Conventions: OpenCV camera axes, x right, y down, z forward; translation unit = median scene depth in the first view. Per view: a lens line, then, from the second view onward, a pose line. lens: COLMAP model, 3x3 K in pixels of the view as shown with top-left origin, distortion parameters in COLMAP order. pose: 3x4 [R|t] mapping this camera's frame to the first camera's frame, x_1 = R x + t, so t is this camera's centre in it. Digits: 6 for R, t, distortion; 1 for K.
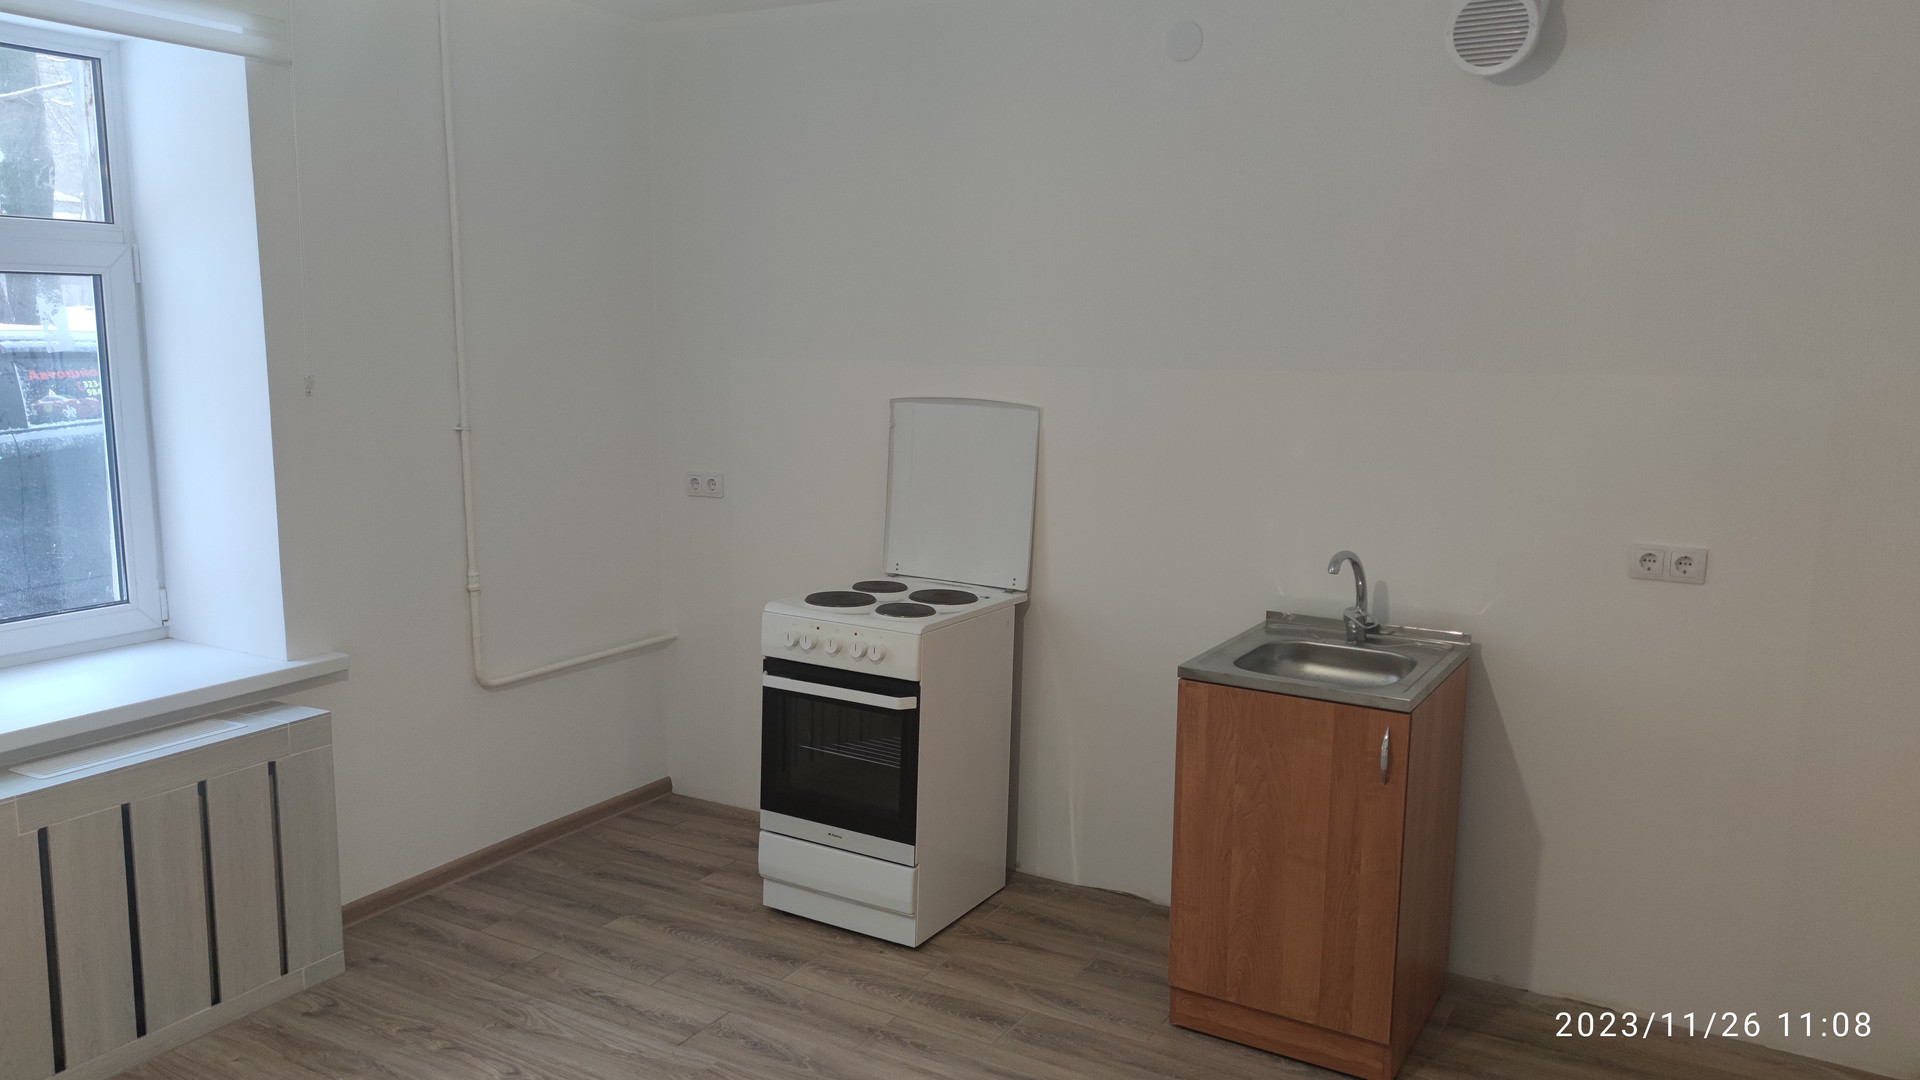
lens RADIAL K [[1387.7, 0, 957.4], [0, 1387.7, 536.5], [0, 0, 1]] dist [0.047489, -0.016126]
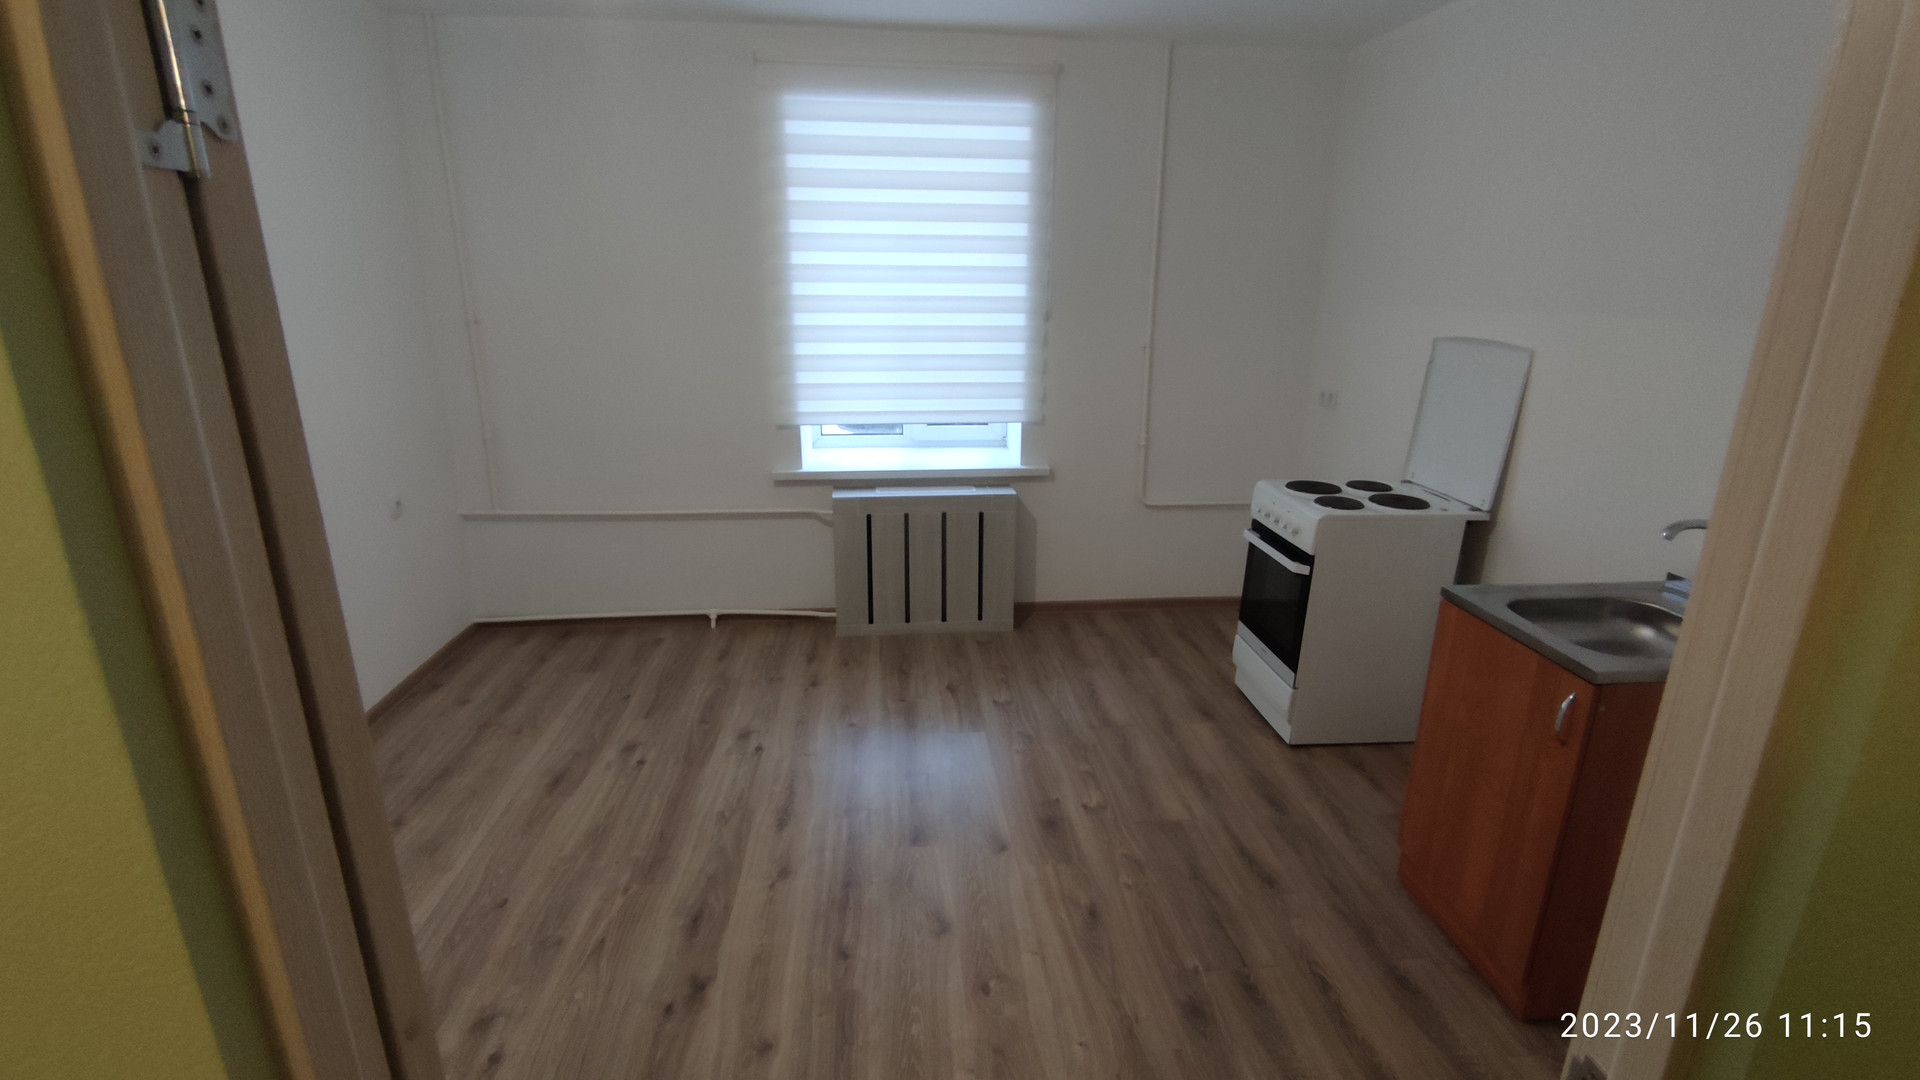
lens RADIAL K [[875.6, 0, 958.8], [0, 875.6, 545.5], [0, 0, 1]] dist [0.003561, -0.000275]
pose [[0.560250, 0.222644, -0.797840, 0.443446], [-0.112429, 0.974725, 0.193057, -0.027259], [0.820658, -0.018460, 0.571121, 0.249674]]
